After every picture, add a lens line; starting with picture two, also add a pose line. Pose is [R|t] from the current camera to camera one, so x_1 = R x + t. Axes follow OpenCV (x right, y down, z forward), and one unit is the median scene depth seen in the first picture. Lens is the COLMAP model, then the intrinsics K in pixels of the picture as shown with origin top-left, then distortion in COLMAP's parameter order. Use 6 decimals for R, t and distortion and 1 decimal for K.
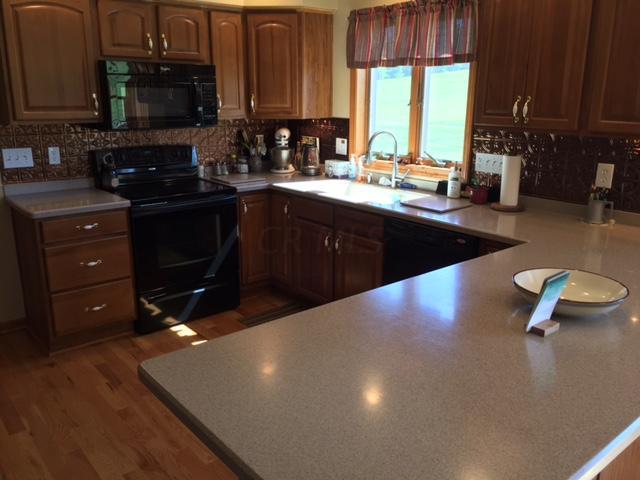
lens RADIAL K [[548.0, 0, 317.2], [0, 548.0, 237.6], [0, 0, 1]] dist [0.069661, -0.101387]
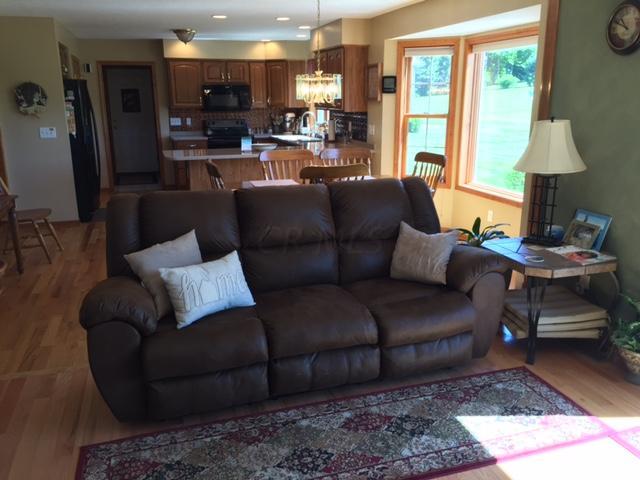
lens RADIAL K [[548.0, 0, 317.9], [0, 548.0, 239.8], [0, 0, 1]] dist [0.069661, -0.101387]
pose [[0.924779, 0.086182, -0.370616, 1.080318], [-0.087151, 0.996094, 0.014166, 0.312394], [0.370390, 0.019199, 0.928678, -1.151739]]
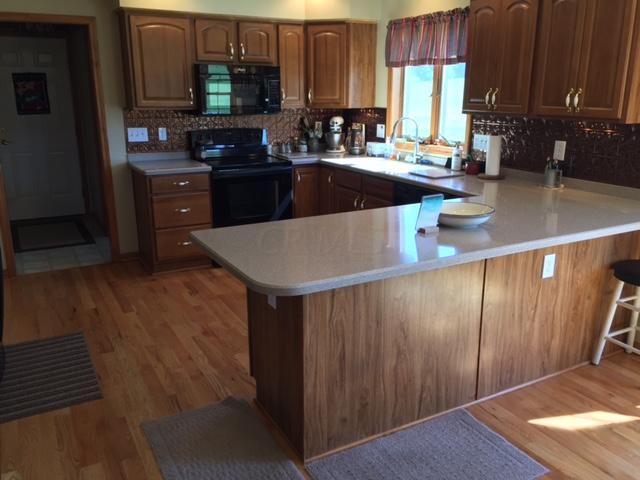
lens RADIAL K [[548.0, 0, 316.0], [0, 548.0, 240.1], [0, 0, 1]] dist [0.069661, -0.101387]
pose [[0.981786, 0.047188, -0.184039, 0.163732], [-0.045545, 0.998876, 0.013148, 0.079738], [0.184452, -0.004527, 0.982831, -0.276834]]
